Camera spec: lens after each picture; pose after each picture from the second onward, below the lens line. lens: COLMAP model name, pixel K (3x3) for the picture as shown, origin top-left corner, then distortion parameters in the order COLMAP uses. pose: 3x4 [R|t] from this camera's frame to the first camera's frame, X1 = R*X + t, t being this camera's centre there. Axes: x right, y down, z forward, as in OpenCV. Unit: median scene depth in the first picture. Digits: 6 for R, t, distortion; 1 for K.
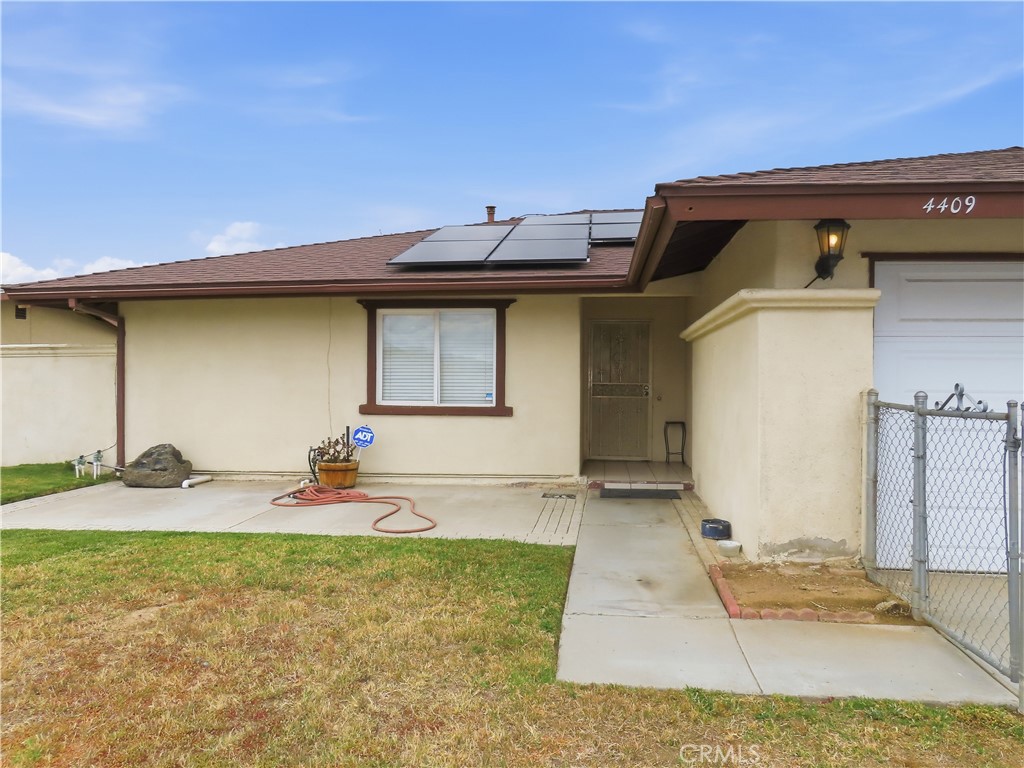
lens RADIAL K [[749.0, 0, 512.1], [0, 749.0, 392.8], [0, 0, 1]] dist [-0.004112, -0.000756]
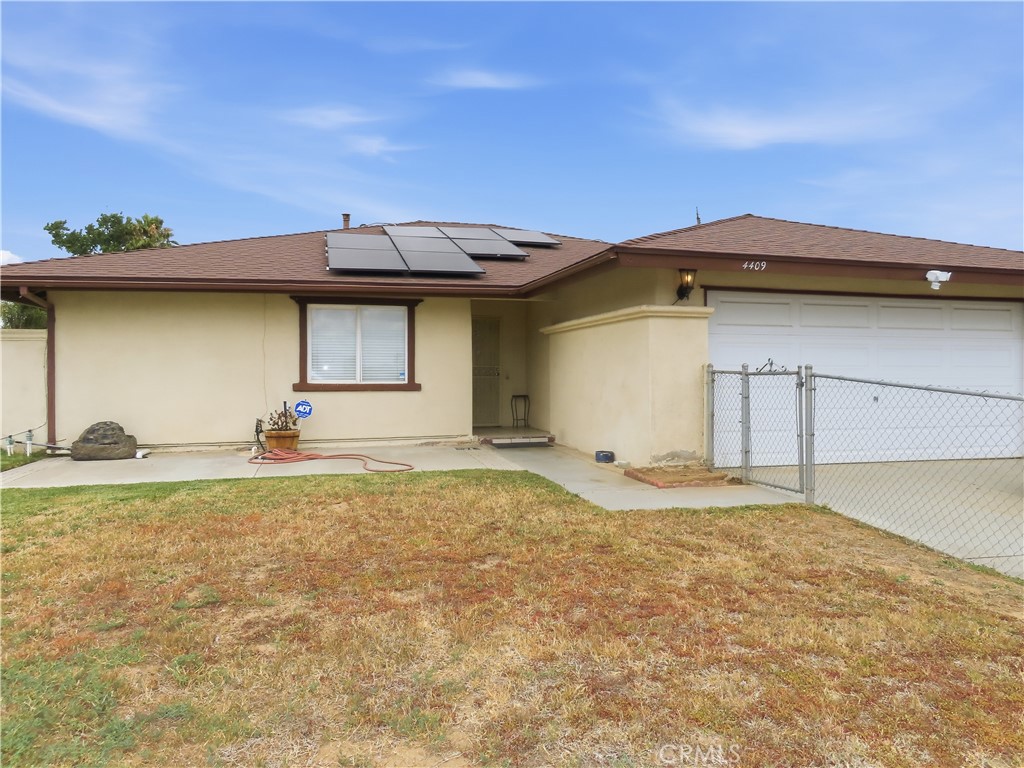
lens RADIAL K [[767.1, 0, 512.0], [0, 767.1, 384.0], [0, 0, 1]] dist [-0.009226, 0.000672]
pose [[0.929405, -0.010864, 0.368903, -0.340891], [0.010943, 0.999938, 0.001878, 0.018936], [-0.368900, 0.002291, 0.929466, -0.279924]]
